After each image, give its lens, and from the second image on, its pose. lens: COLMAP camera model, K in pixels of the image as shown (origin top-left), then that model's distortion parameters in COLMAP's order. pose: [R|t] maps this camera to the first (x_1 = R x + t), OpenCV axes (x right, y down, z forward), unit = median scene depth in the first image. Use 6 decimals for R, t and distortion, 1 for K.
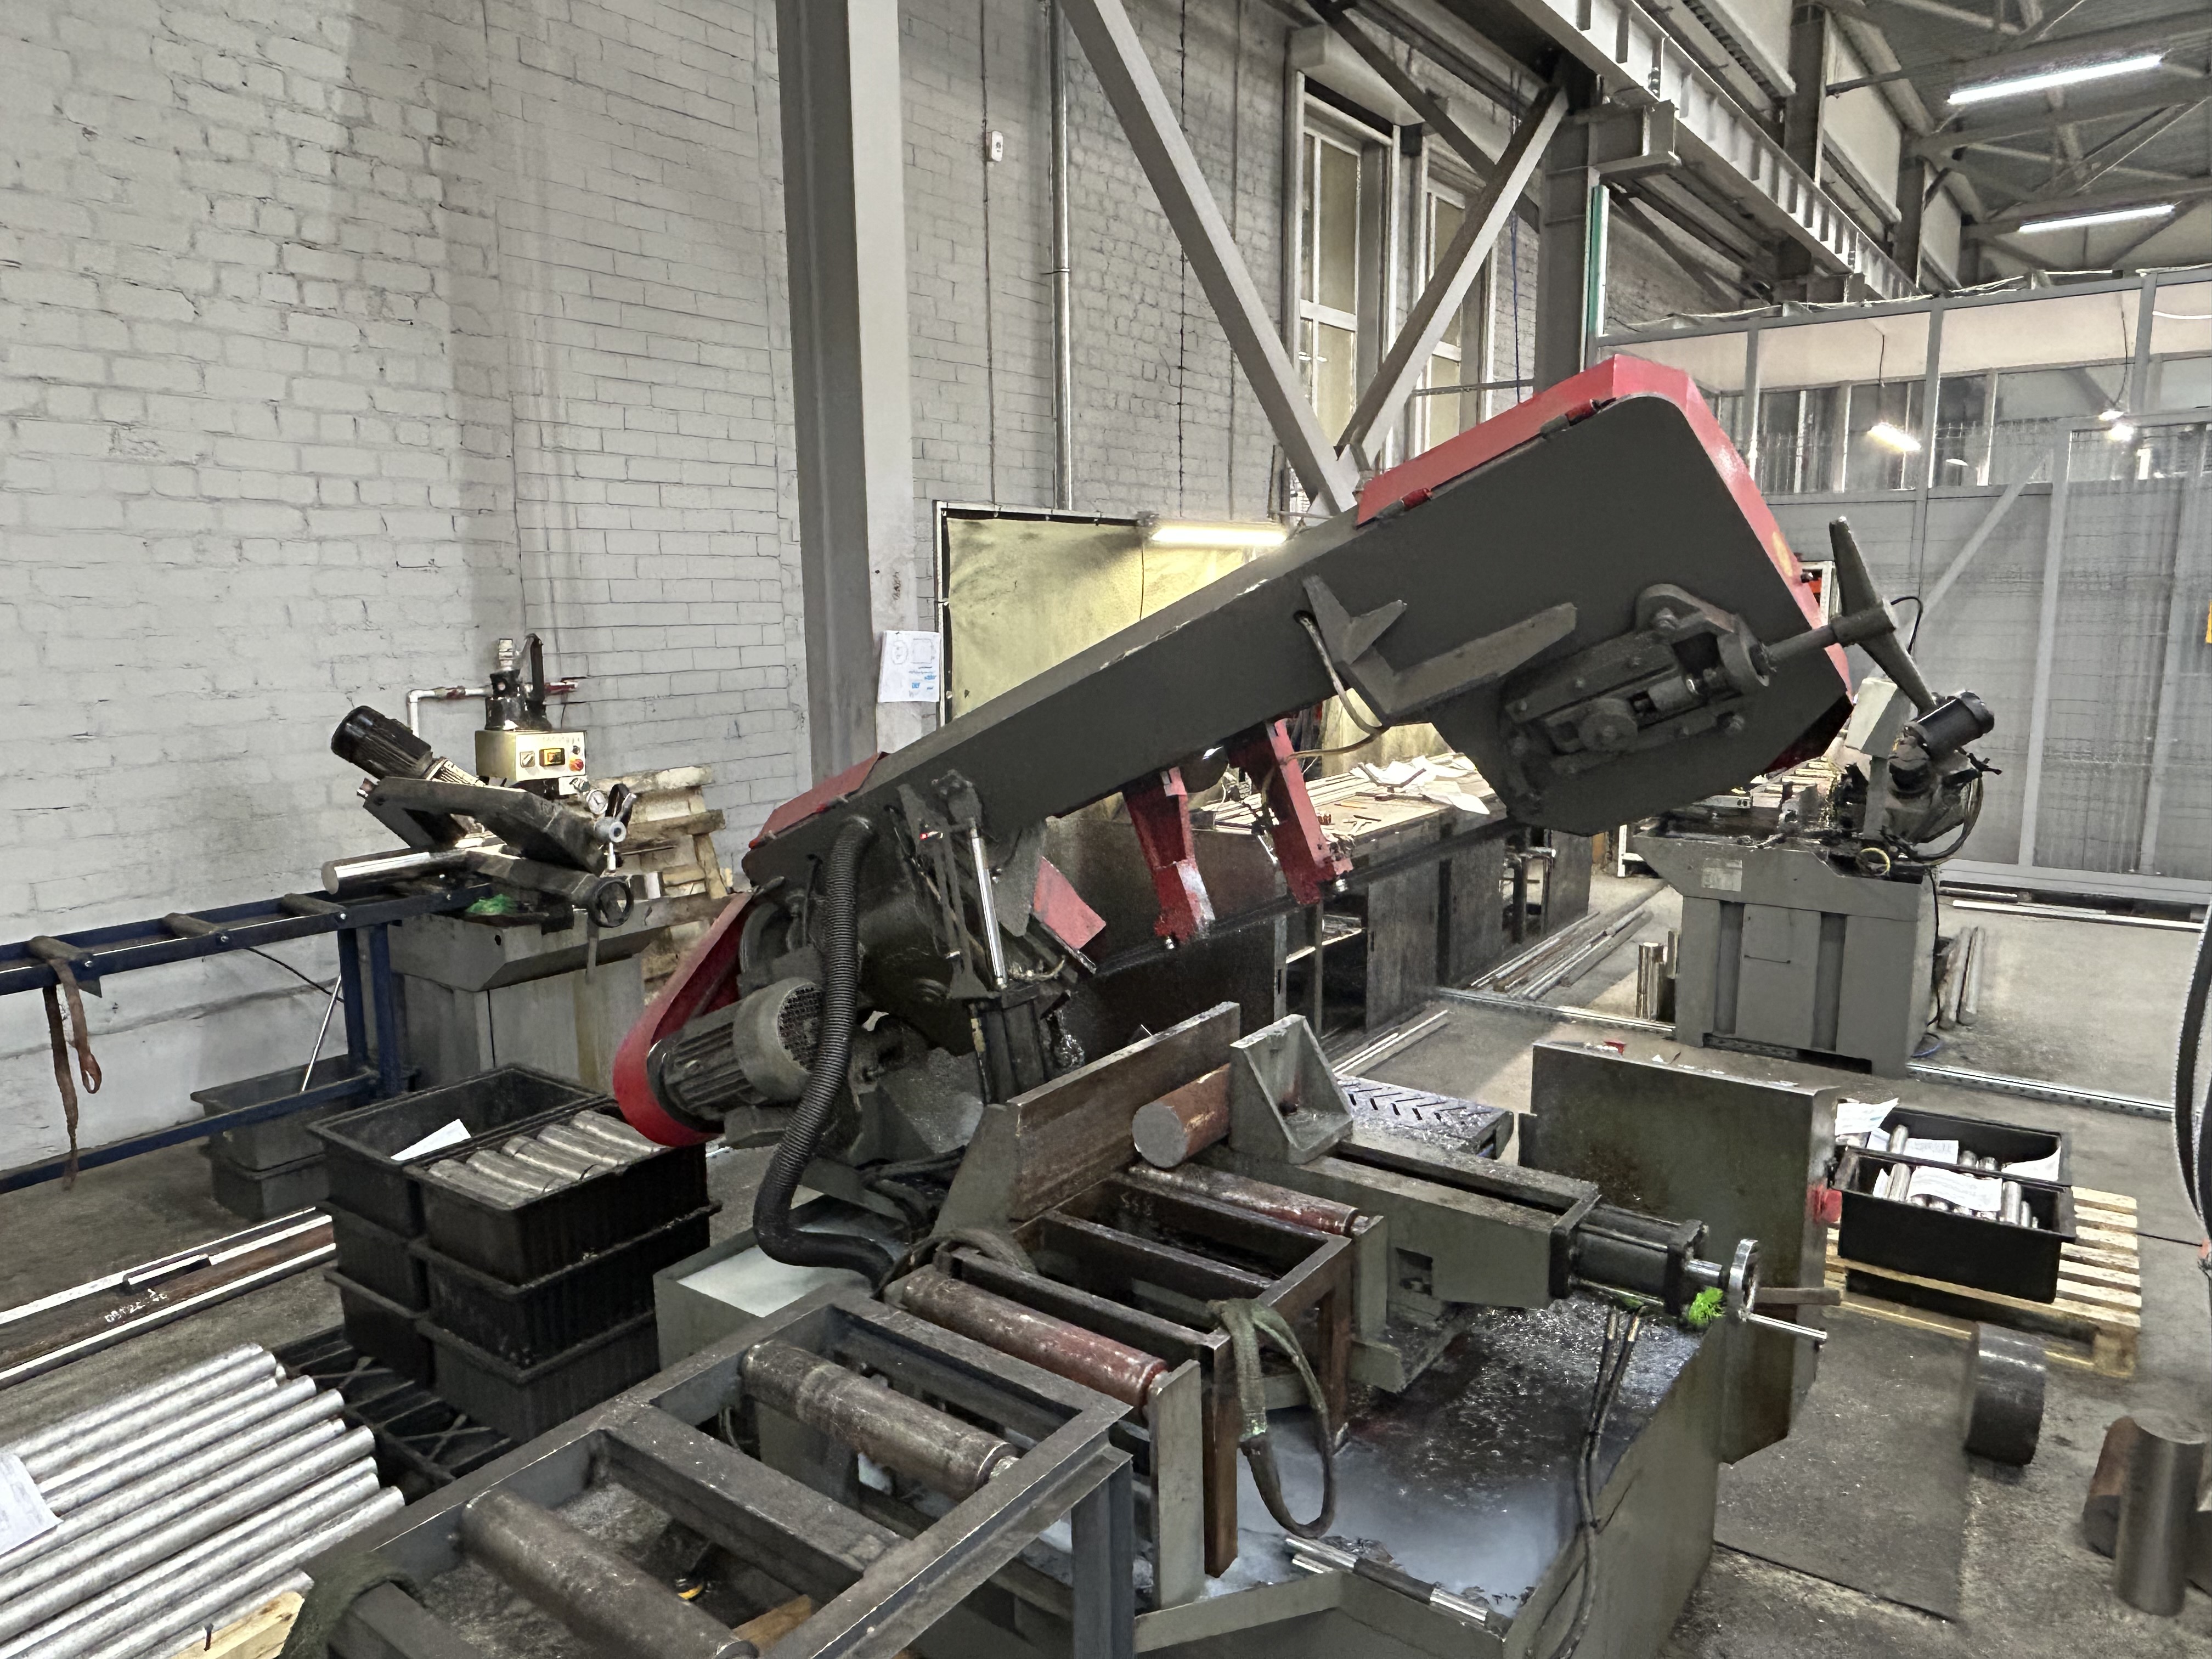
lens RADIAL K [[1443.0, 0, 1106.0], [0, 1443.0, 829.5], [0, 0, 1]] dist [-0.009138, -0.002655]
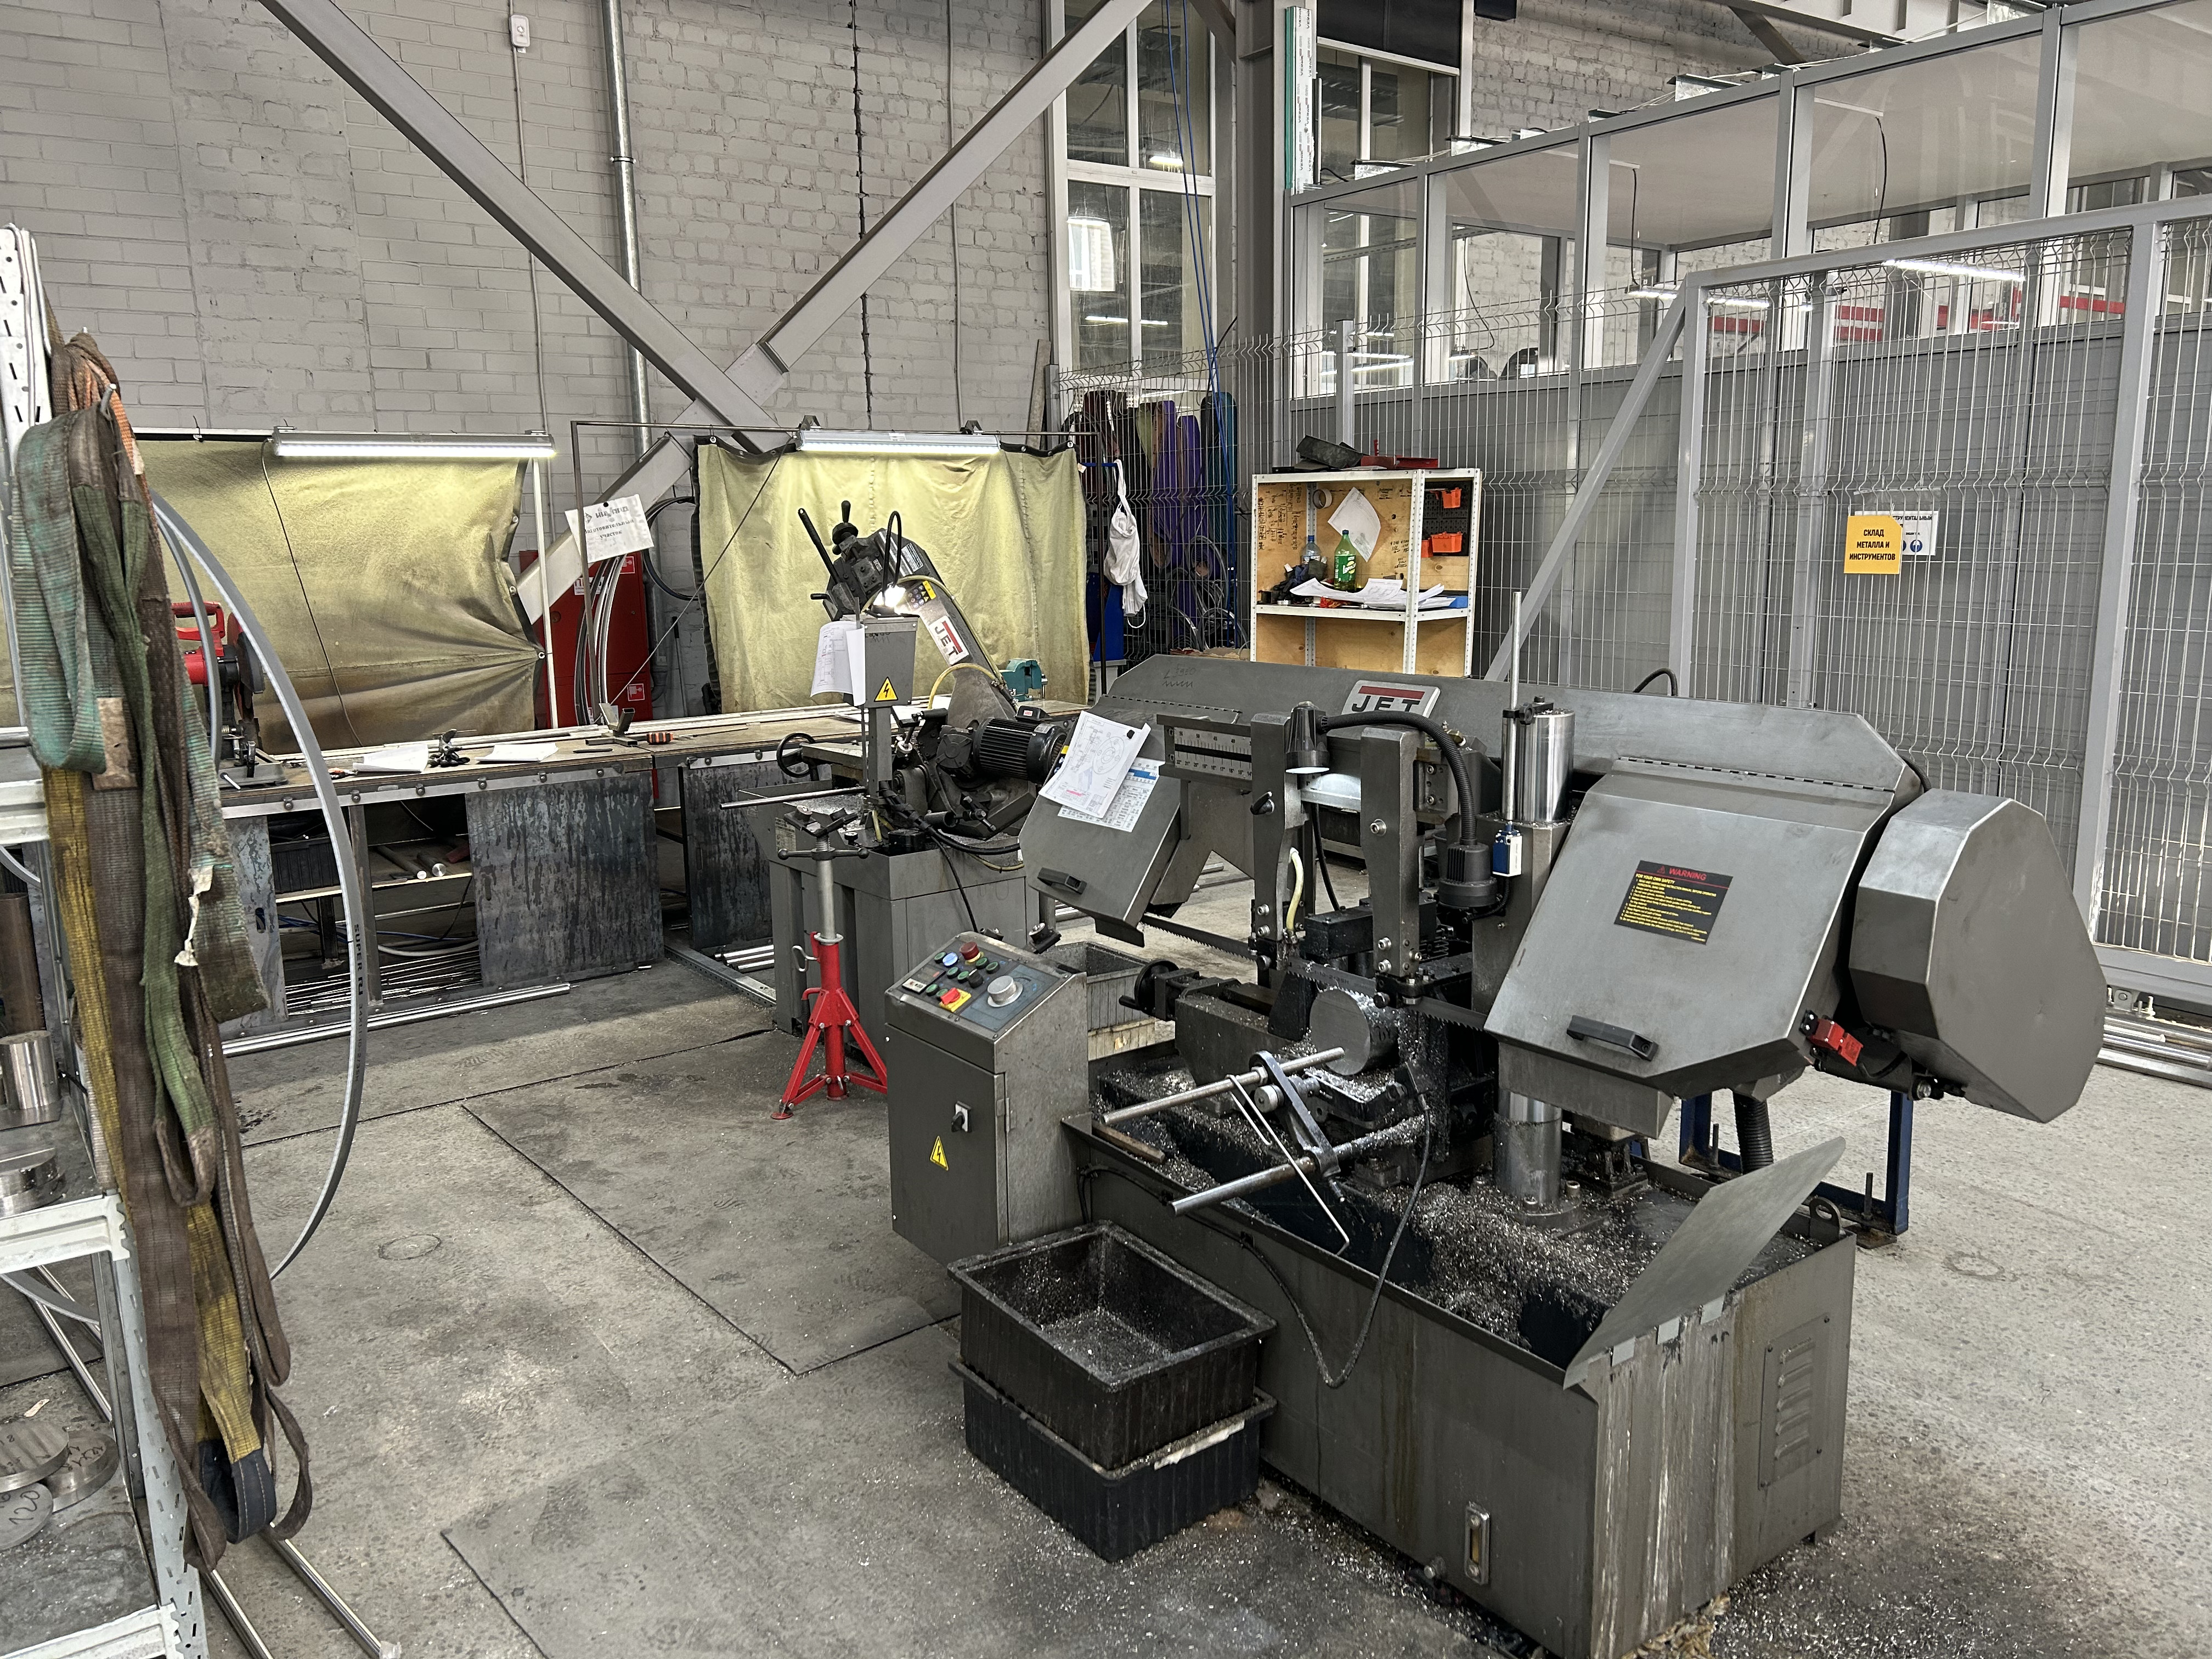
lens RADIAL K [[1651.8, 0, 1106.0], [0, 1651.8, 829.5], [0, 0, 1]] dist [0.038815, 0.000812]
pose [[0.954777, 0.049063, -0.293245, 0.909381], [-0.040138, 0.998532, 0.036379, -0.014484], [0.294600, -0.022964, 0.955345, 0.090685]]
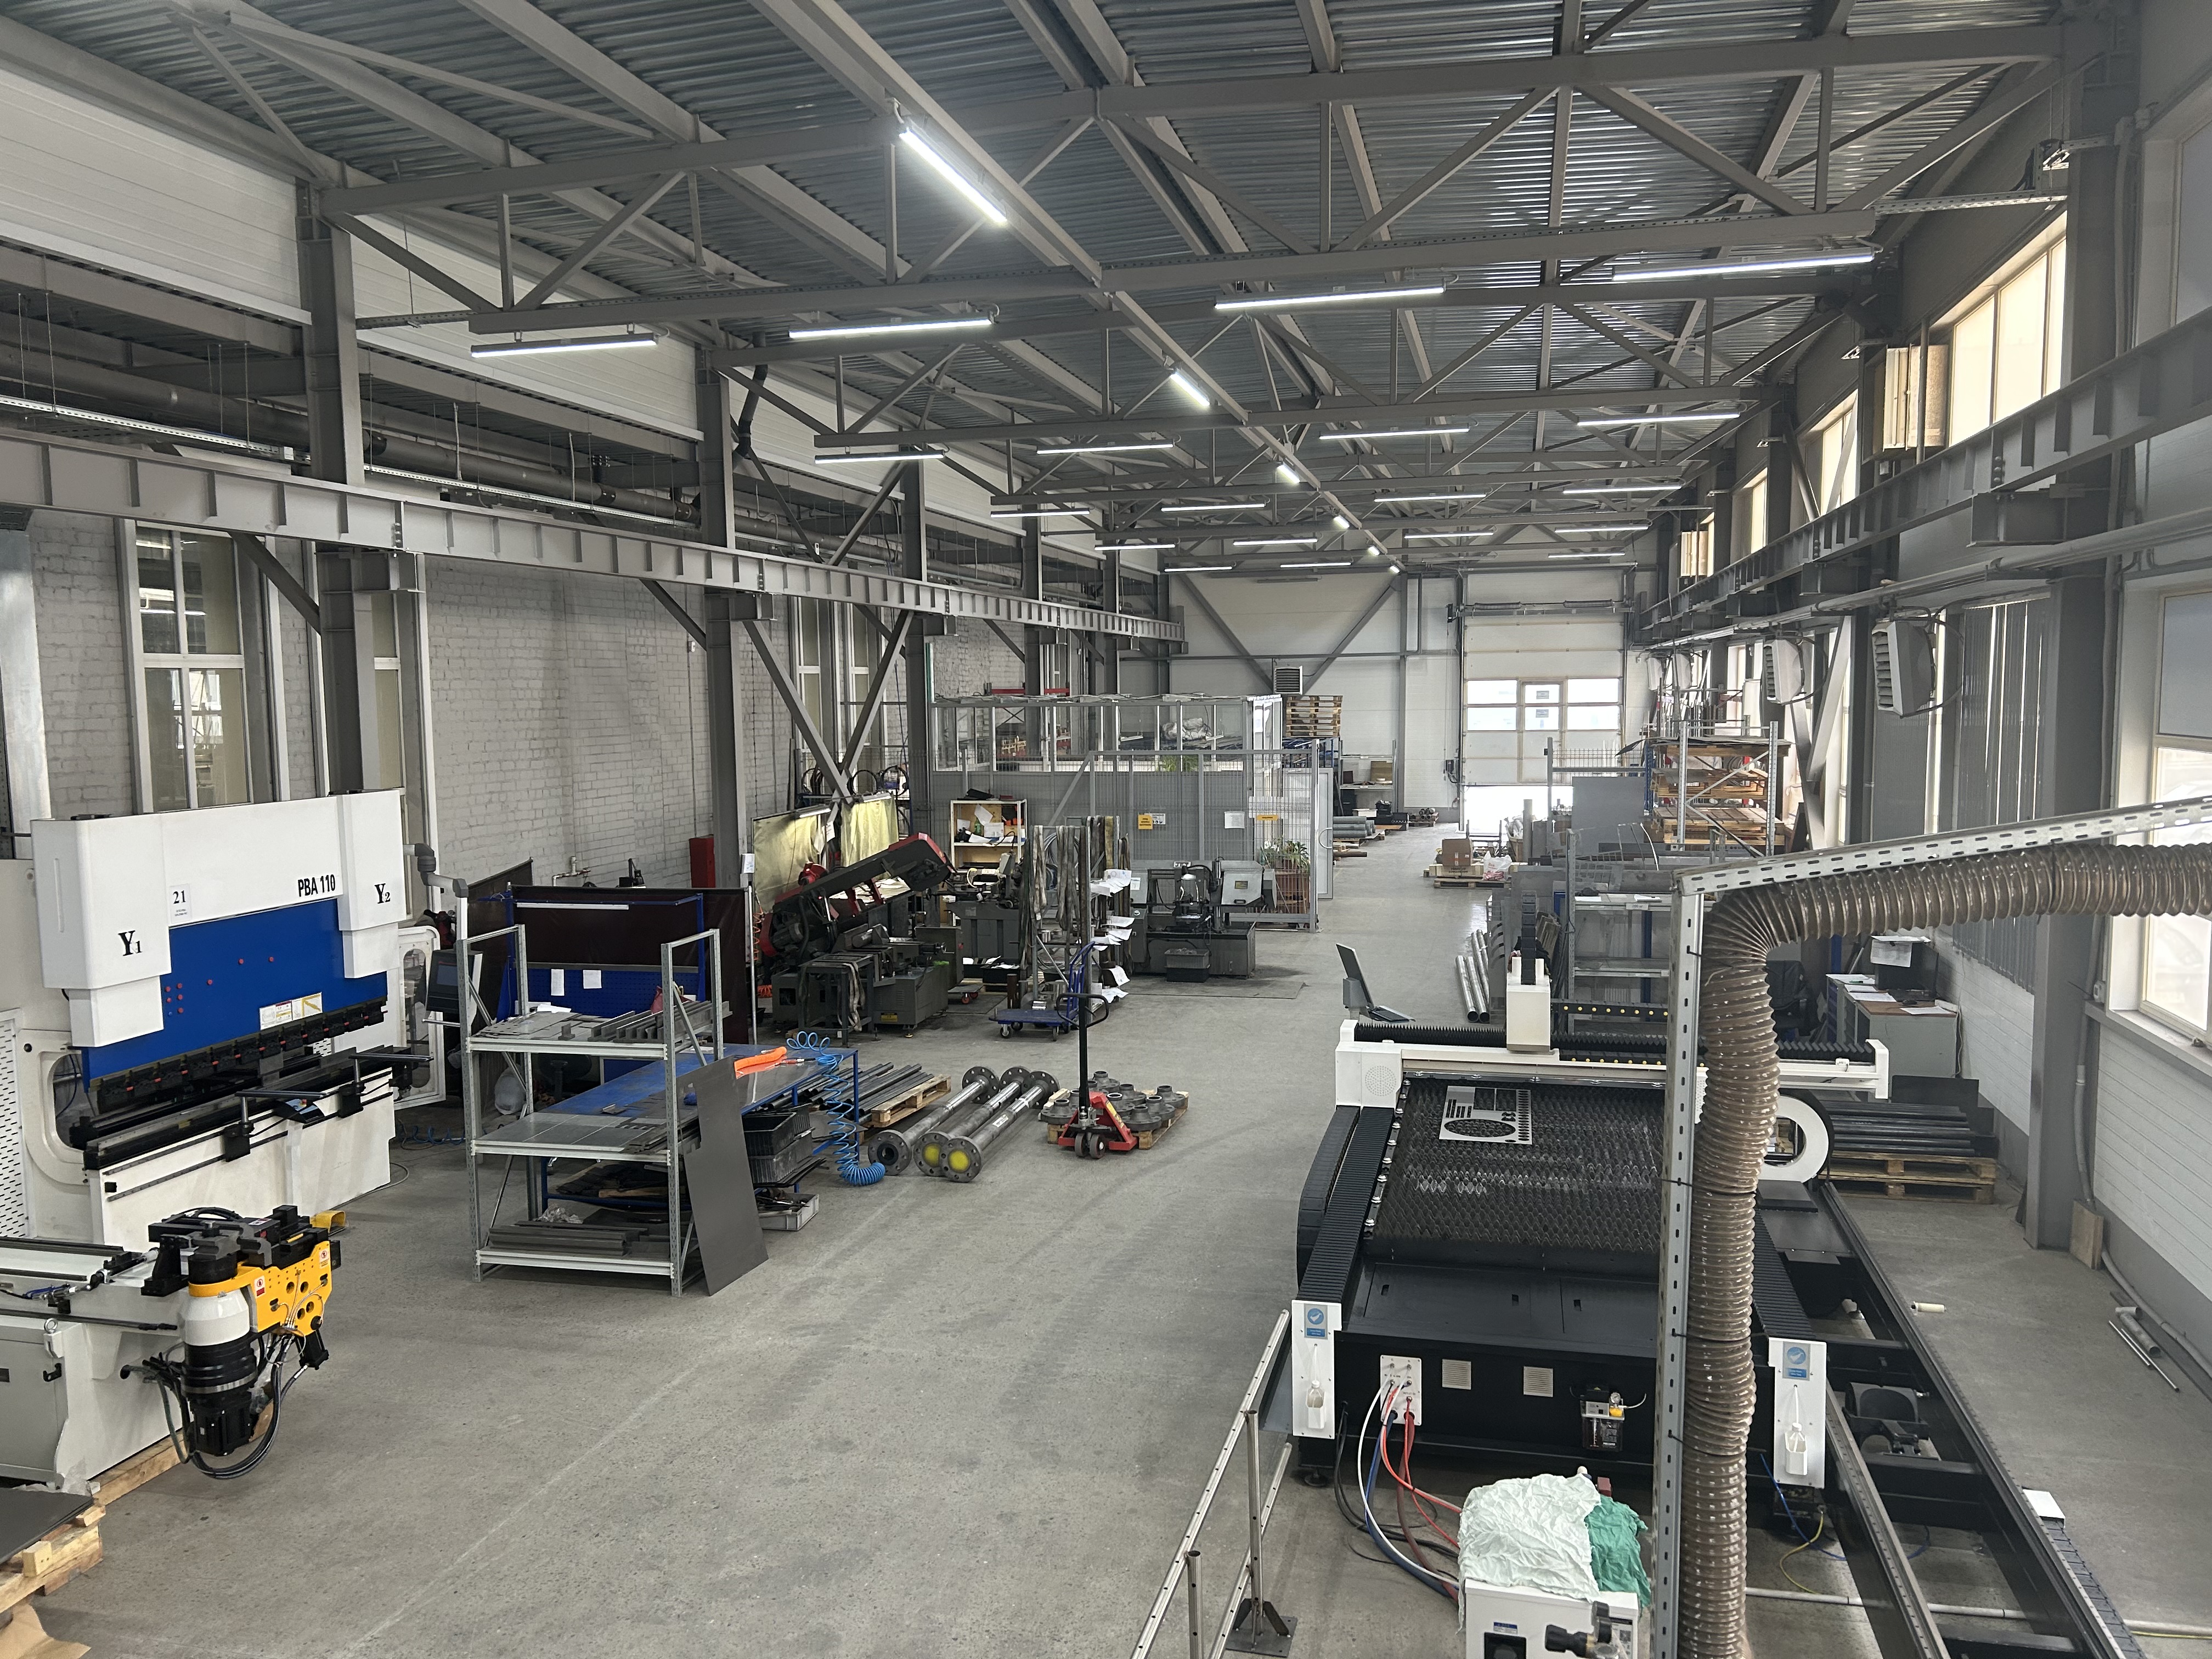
lens RADIAL K [[1651.8, 0, 1106.0], [0, 1651.8, 829.5], [0, 0, 1]] dist [0.038815, 0.000812]
pose [[0.920701, -0.038636, 0.388352, -0.768520], [0.069850, 0.995333, -0.066576, 0.119622], [-0.383967, 0.088423, 0.919103, -2.669363]]
